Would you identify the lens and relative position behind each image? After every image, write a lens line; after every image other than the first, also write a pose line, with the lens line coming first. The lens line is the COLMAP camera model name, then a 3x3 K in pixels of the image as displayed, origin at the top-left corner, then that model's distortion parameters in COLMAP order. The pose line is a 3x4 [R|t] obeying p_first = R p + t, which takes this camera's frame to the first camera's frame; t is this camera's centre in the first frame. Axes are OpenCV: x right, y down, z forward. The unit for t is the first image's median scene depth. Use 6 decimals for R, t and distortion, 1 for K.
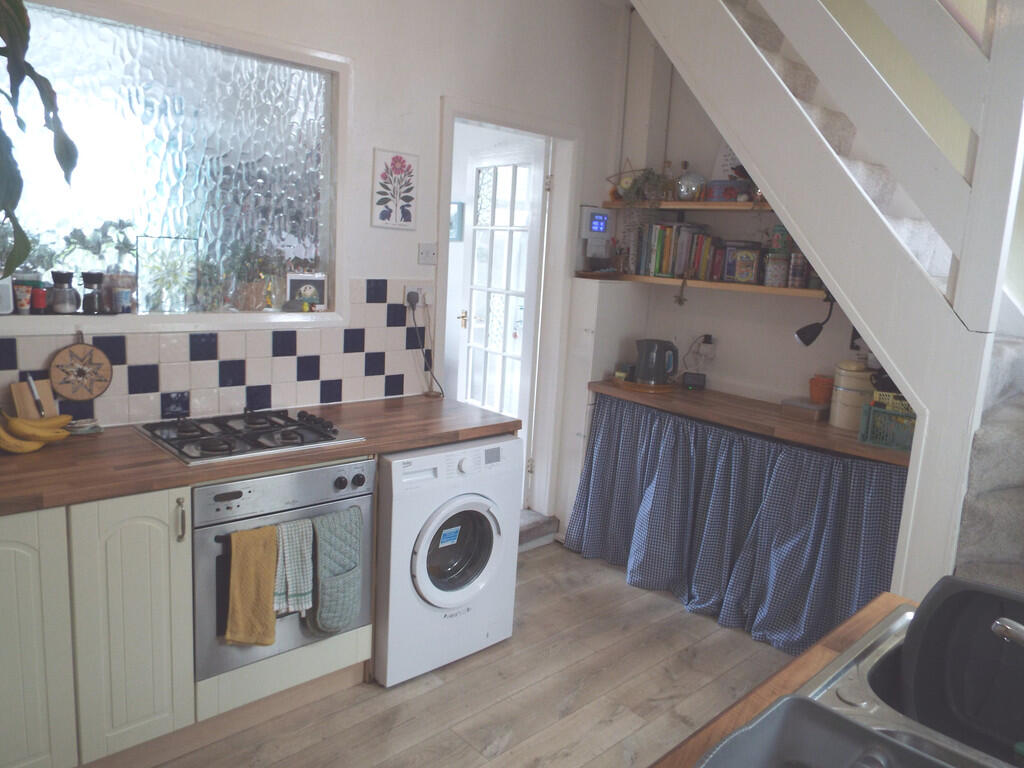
lens RADIAL K [[738.3, 0, 513.0], [0, 738.3, 382.9], [0, 0, 1]] dist [-0.005962, -0.001227]
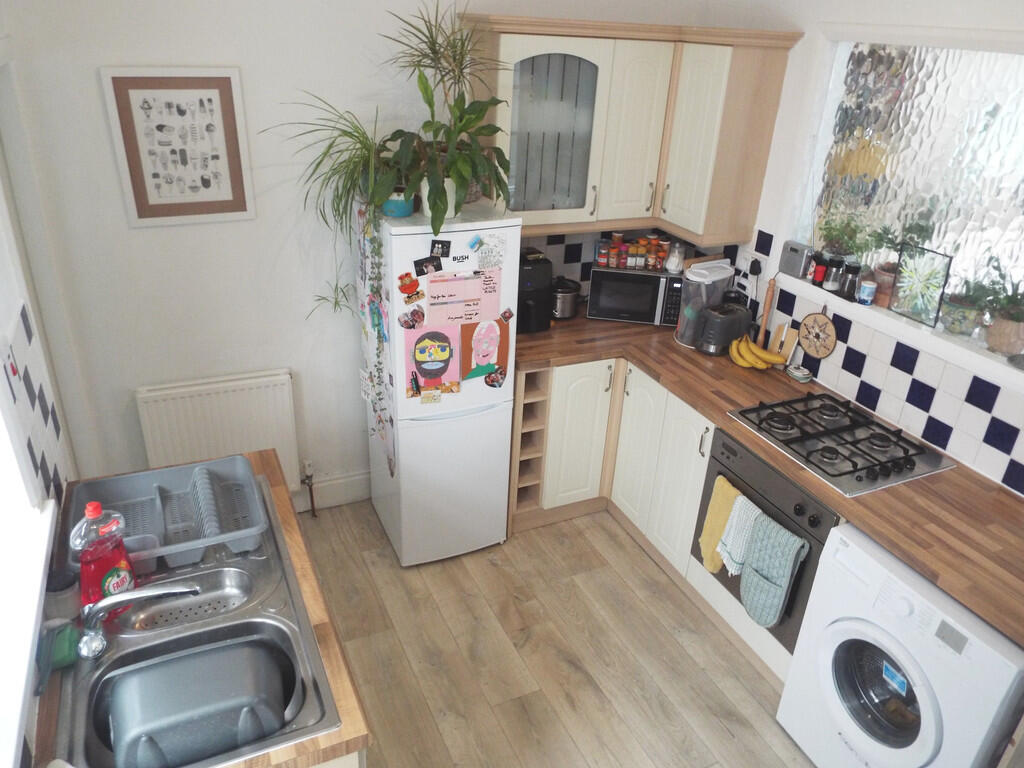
lens RADIAL K [[738.3, 0, 511.5], [0, 738.3, 385.6], [0, 0, 1]] dist [-0.005962, -0.001227]
pose [[-0.304804, 0.358305, -0.882447, 0.710478], [-0.221141, 0.874589, 0.431498, -0.360145], [0.926386, 0.326667, -0.187343, 0.747961]]
